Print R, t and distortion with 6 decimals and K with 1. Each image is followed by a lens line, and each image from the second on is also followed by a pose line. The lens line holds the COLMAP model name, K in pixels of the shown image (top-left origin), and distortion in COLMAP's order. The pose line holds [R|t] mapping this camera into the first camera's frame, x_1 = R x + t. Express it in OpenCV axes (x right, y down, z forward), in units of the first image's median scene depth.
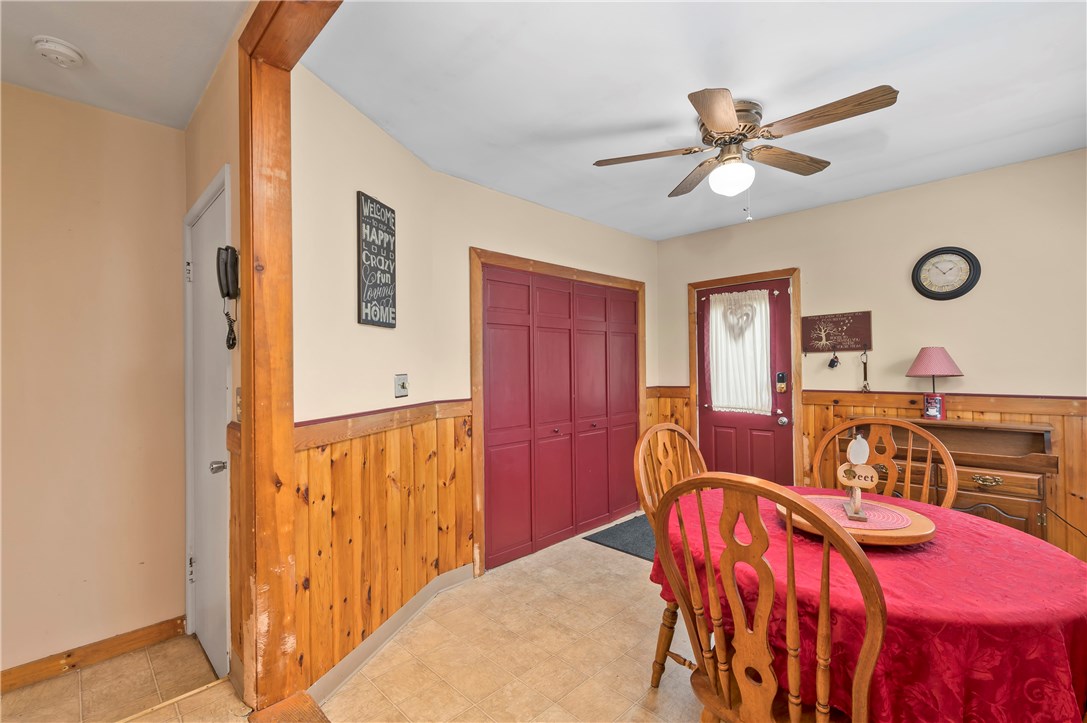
lens RADIAL K [[458.6, 0, 543.5], [0, 458.6, 361.5], [0, 0, 1]] dist [-0.000494, -0.000133]
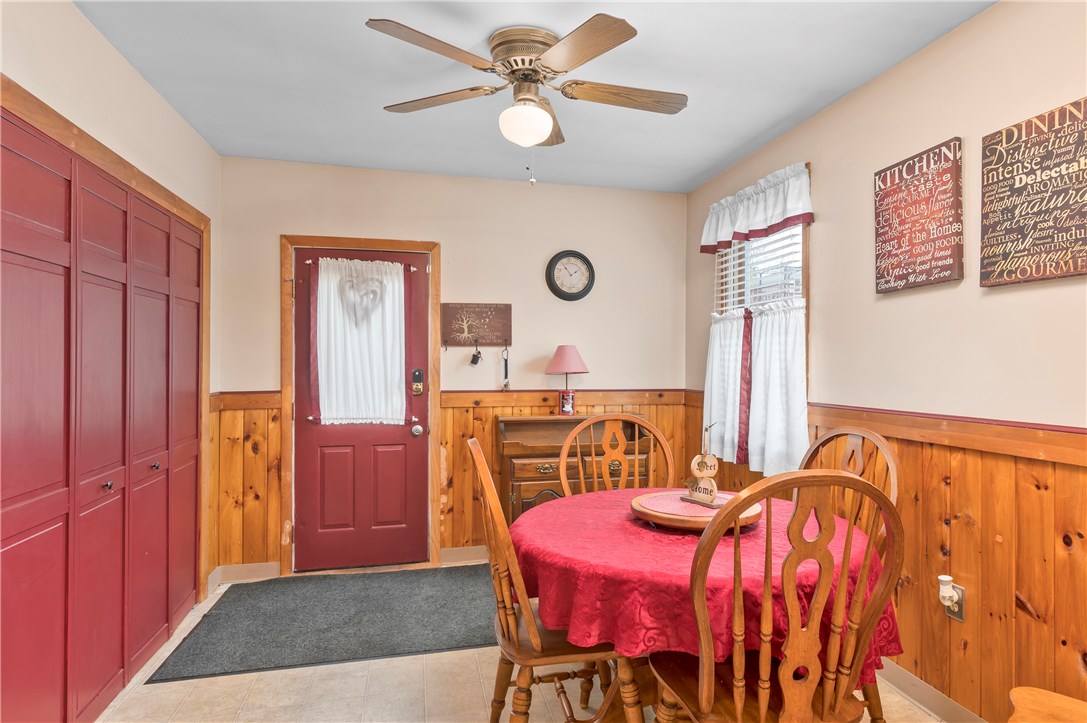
lens RADIAL K [[631.4, 0, 543.5], [0, 631.4, 361.5], [0, 0, 1]] dist [0.015179, 0.000715]
pose [[0.524201, 0.014975, 0.851463, -0.315881], [-0.020031, 0.999786, -0.005252, 0.011305], [-0.851359, -0.014303, 0.524389, 0.242970]]
